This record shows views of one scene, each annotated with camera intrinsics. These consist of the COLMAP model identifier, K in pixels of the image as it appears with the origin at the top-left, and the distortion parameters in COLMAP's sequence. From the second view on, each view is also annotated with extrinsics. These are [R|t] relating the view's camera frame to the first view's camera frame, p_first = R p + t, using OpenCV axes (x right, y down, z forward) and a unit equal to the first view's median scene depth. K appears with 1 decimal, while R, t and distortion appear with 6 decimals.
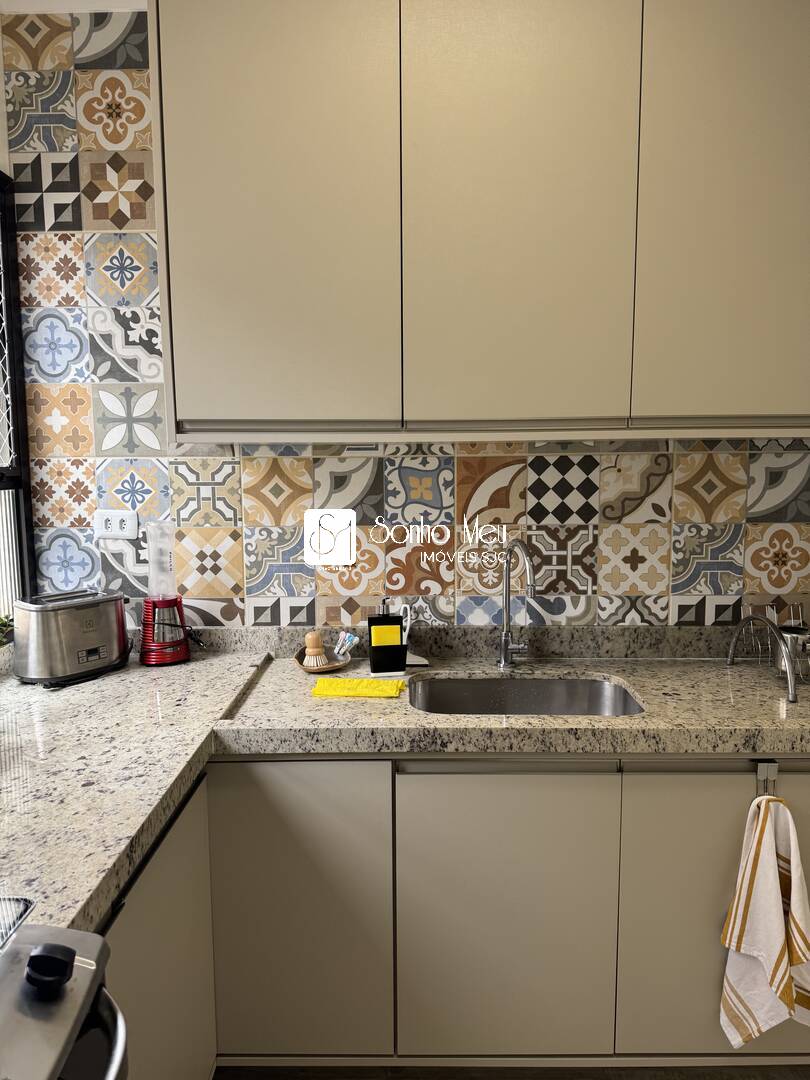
lens RADIAL K [[754.6, 0, 418.9], [0, 754.6, 541.8], [0, 0, 1]] dist [0.046674, -0.046551]
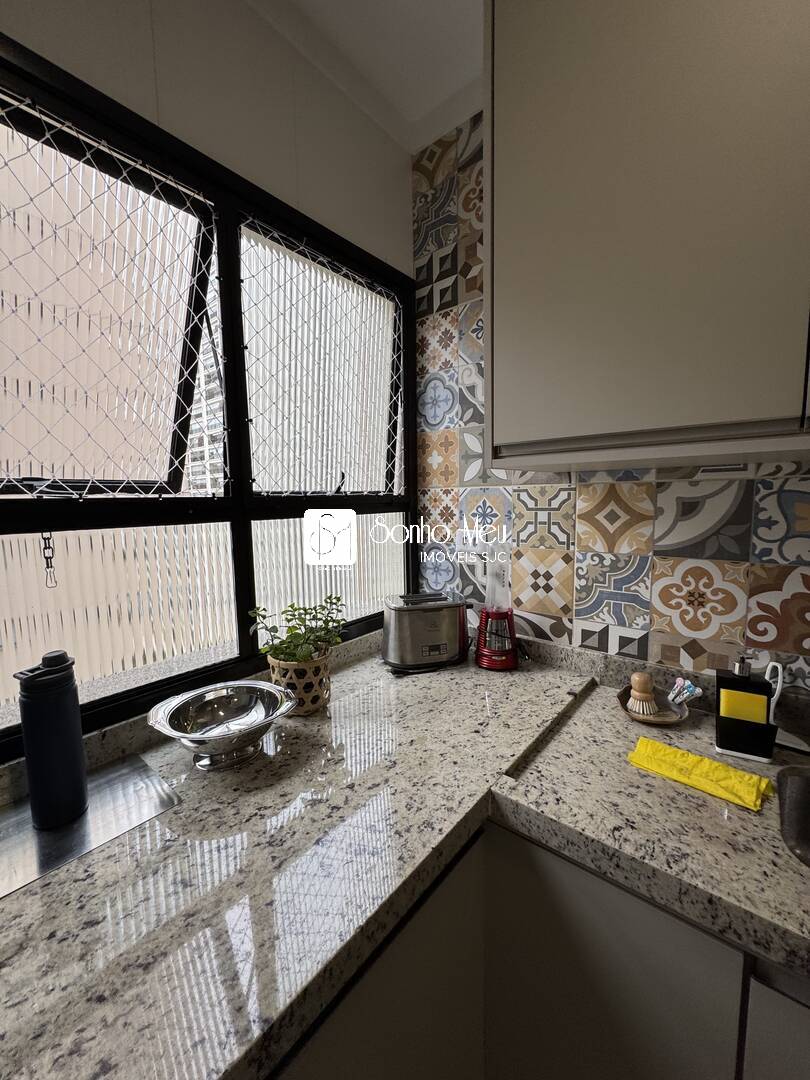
lens RADIAL K [[428.8, 0, 407.1], [0, 428.8, 540.2], [0, 0, 1]] dist [-0.002567, 0.000328]
pose [[0.761554, 0.058198, -0.645484, -0.030738], [-0.057641, 0.998095, 0.021985, -0.035241], [0.645534, 0.020463, 0.763458, 0.414001]]
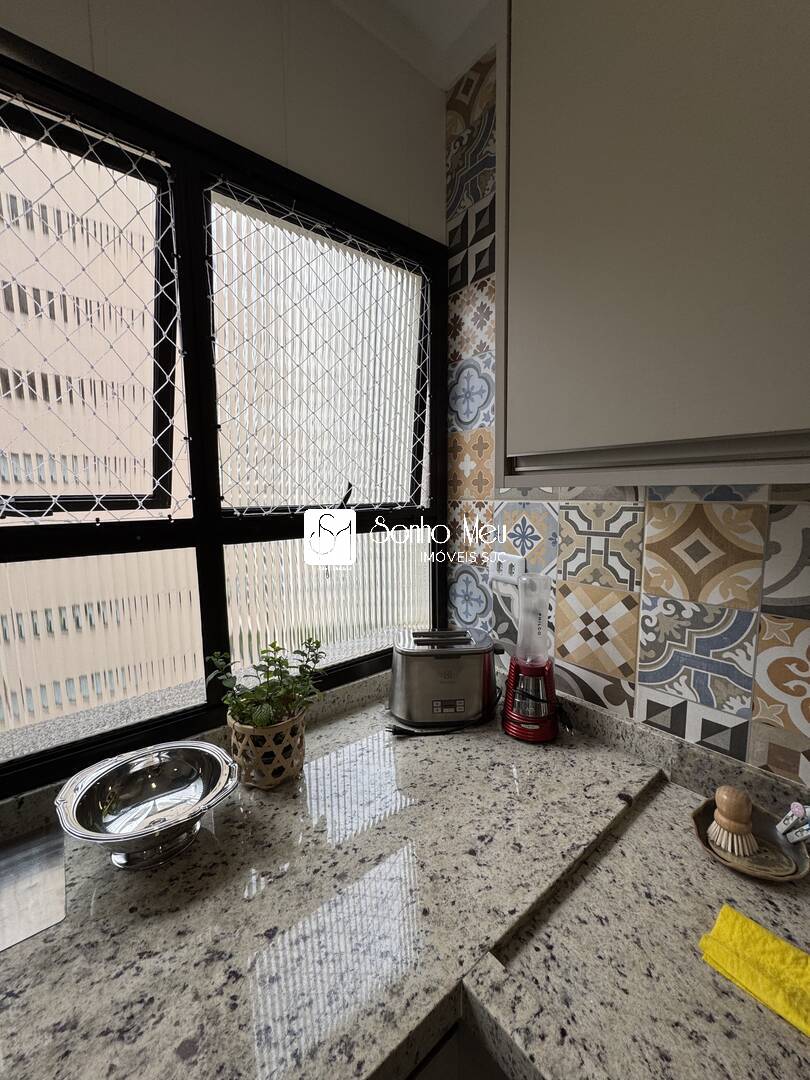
lens RADIAL K [[428.8, 0, 408.4], [0, 428.8, 539.1], [0, 0, 1]] dist [-0.002567, 0.000328]
pose [[0.628440, 0.085903, -0.773100, -0.053400], [-0.076336, 0.995897, 0.048607, -0.079352], [0.774103, 0.028469, 0.632419, 0.561038]]
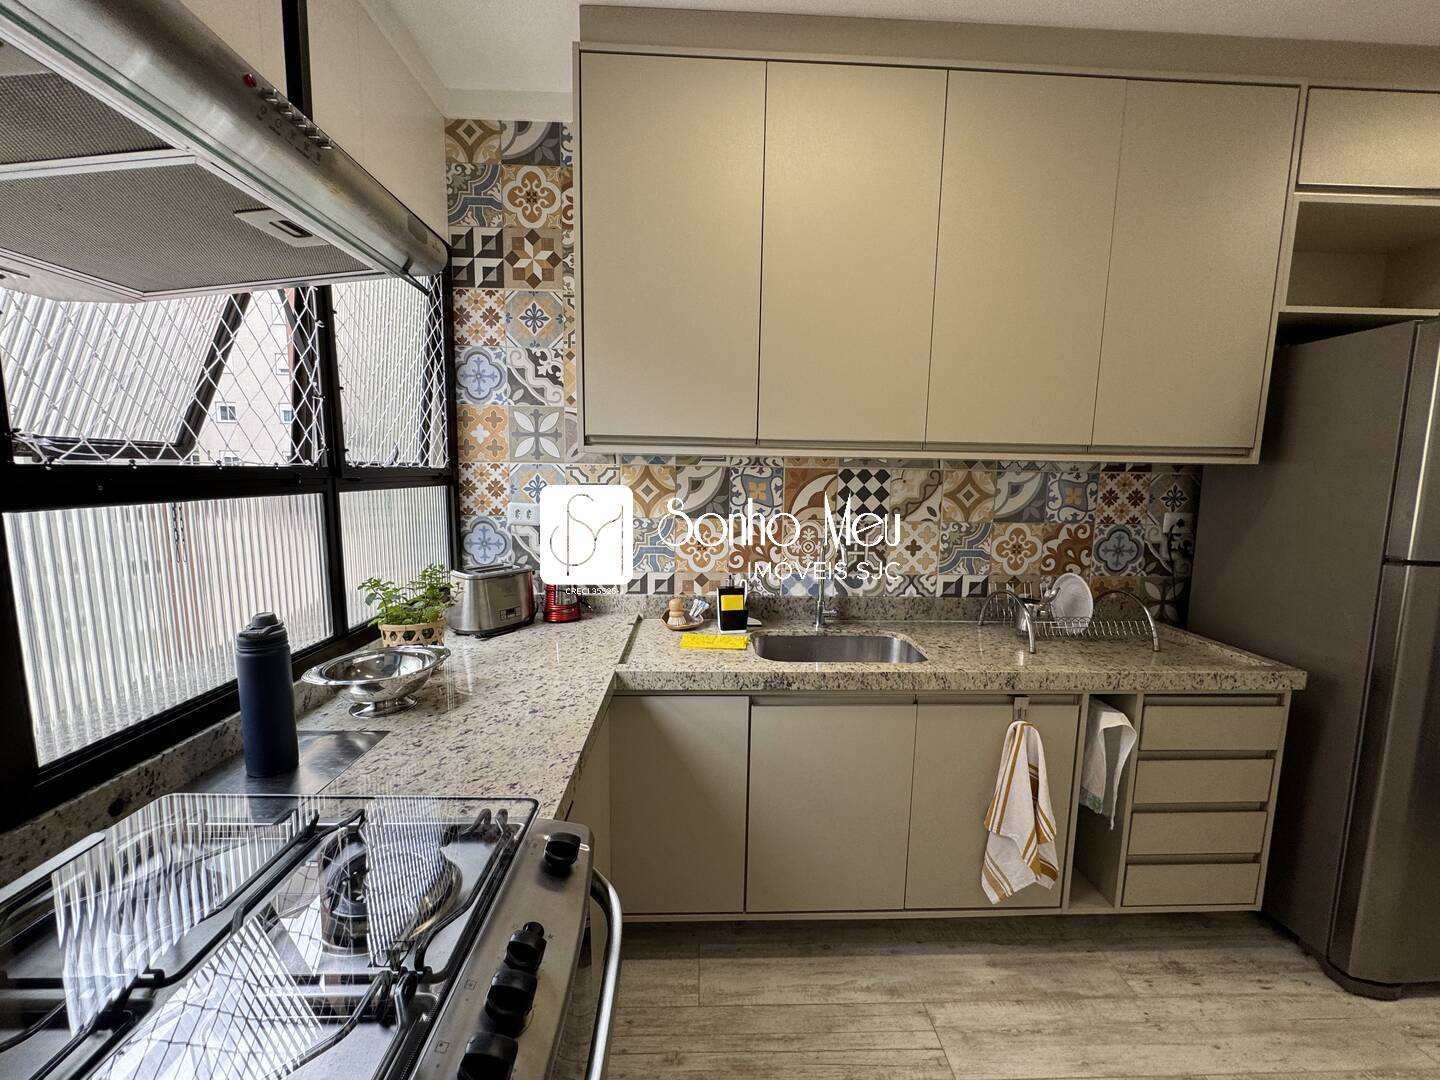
lens RADIAL K [[571.7, 0, 732.8], [0, 571.7, 537.4], [0, 0, 1]] dist [-0.002567, 0.000328]
pose [[0.998579, 0.017761, 0.050239, -0.091291], [-0.018289, 0.999782, 0.010072, 0.000602], [-0.050049, -0.010977, 0.998686, 0.000996]]
